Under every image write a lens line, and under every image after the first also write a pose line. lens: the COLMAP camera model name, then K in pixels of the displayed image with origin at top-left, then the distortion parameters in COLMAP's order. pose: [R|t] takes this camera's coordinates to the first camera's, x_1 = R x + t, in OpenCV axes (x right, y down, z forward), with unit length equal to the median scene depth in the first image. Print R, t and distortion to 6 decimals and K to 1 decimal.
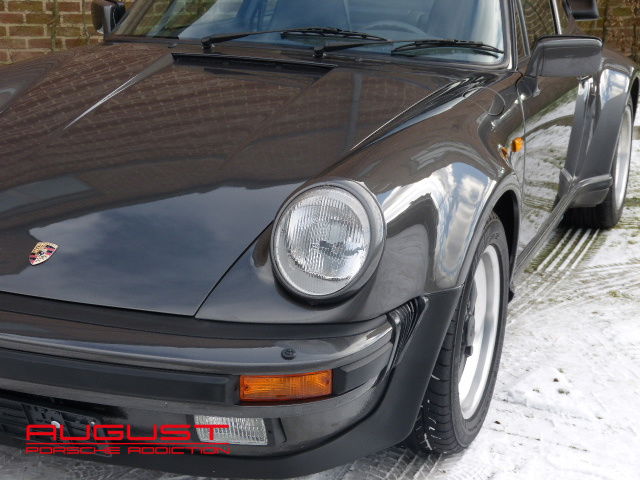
lens RADIAL K [[1121.1, 0, 319.8], [0, 1121.1, 241.6], [0, 0, 1]] dist [0.035850, 0.000000]
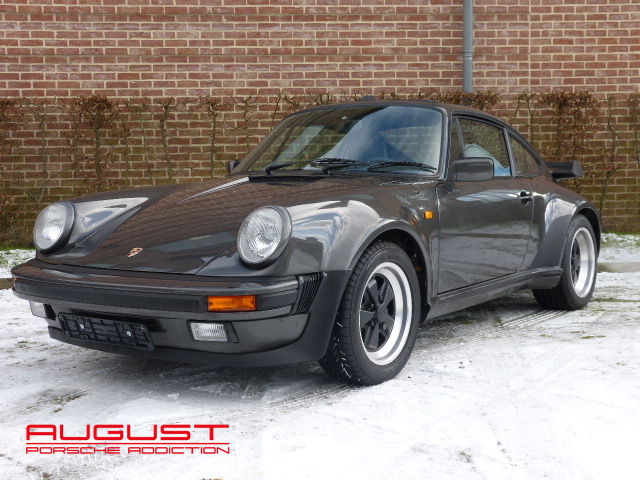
lens RADIAL K [[889.9, 0, 320.6], [0, 889.9, 238.6], [0, 0, 1]] dist [-0.001045, 0.000000]
pose [[0.973441, -0.011802, -0.228636, 0.439456], [-0.033895, 0.980235, -0.194911, 0.291512], [0.226417, 0.197484, 0.953800, -0.415357]]
